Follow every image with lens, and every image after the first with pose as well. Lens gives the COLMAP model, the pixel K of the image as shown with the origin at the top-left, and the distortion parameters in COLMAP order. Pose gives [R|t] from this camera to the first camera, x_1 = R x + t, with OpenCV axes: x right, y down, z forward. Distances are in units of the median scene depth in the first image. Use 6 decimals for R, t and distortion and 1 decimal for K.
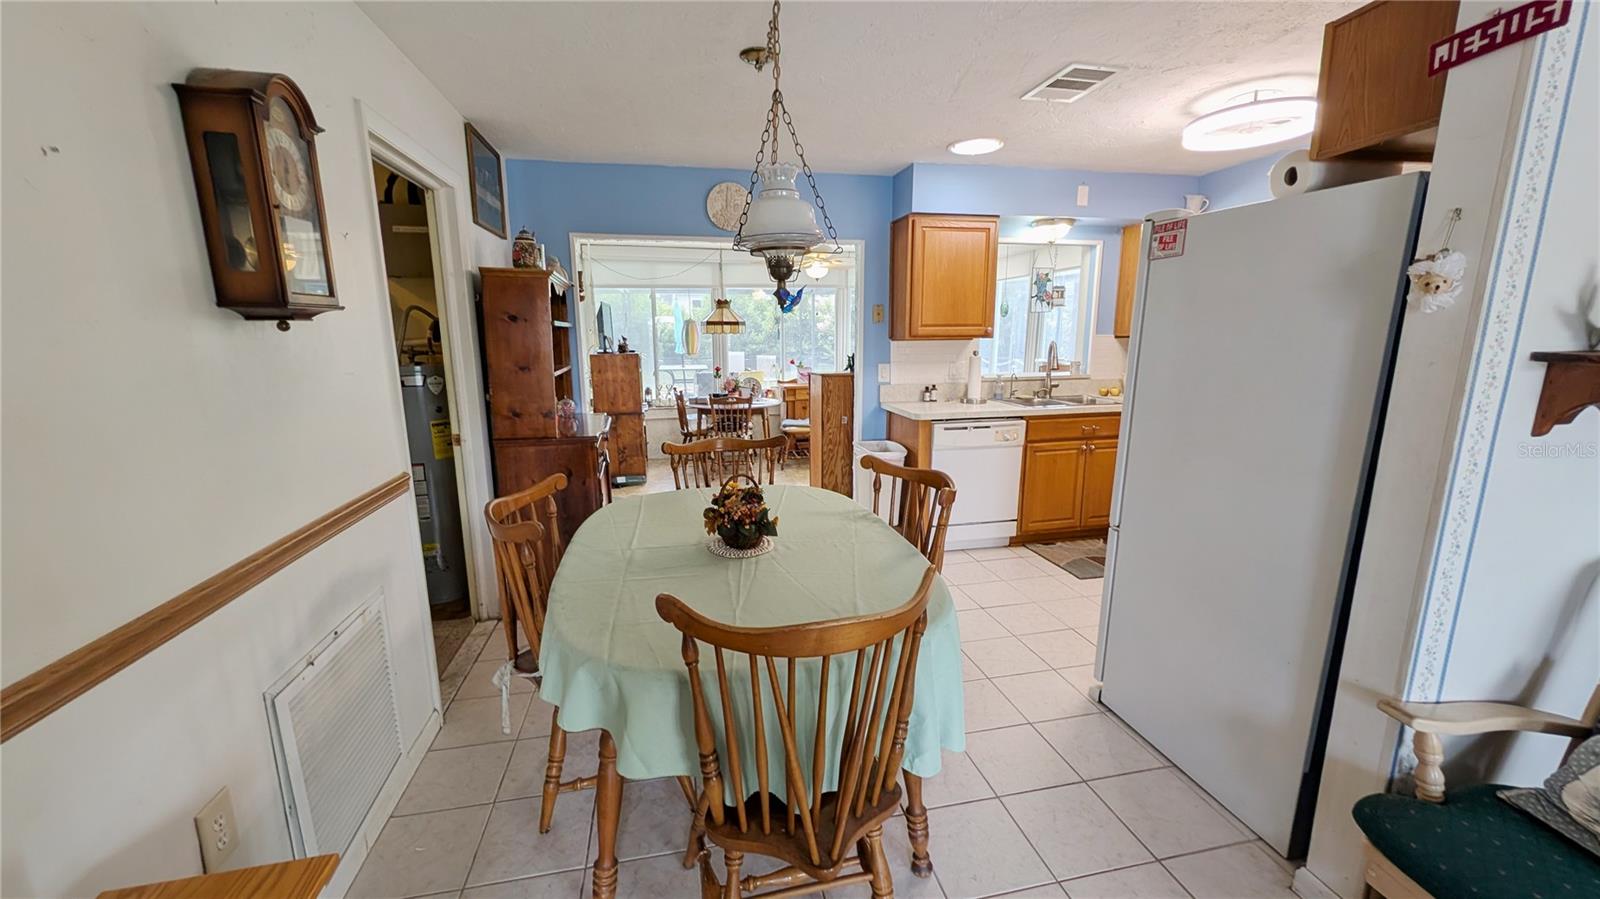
lens RADIAL K [[611.2, 0, 797.6], [0, 611.2, 450.5], [0, 0, 1]] dist [-0.001757, -0.000367]
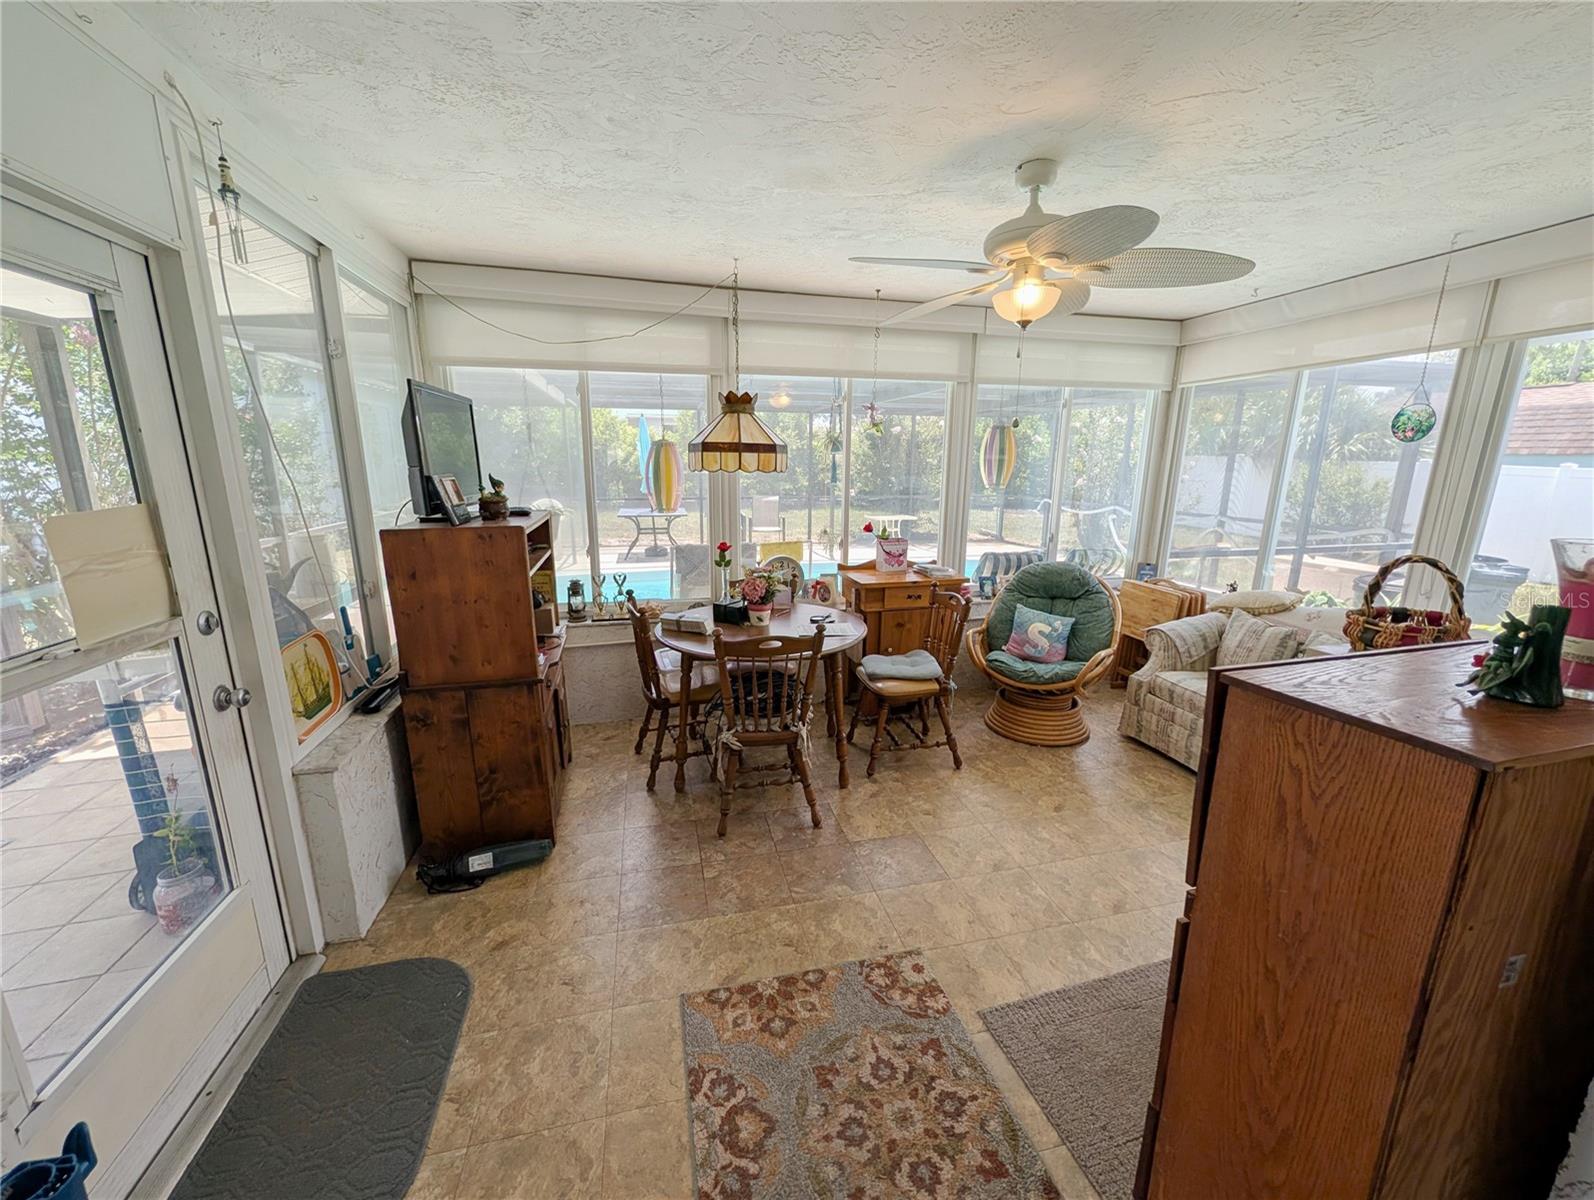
lens RADIAL K [[611.8, 0, 798.0], [0, 611.8, 598.5], [0, 0, 1]] dist [-0.002165, 0.000332]
pose [[0.998979, 0.002630, 0.045109, -0.175482], [-0.003838, 0.999635, 0.026725, -0.197156], [-0.045022, -0.026871, 0.998625, 0.981839]]
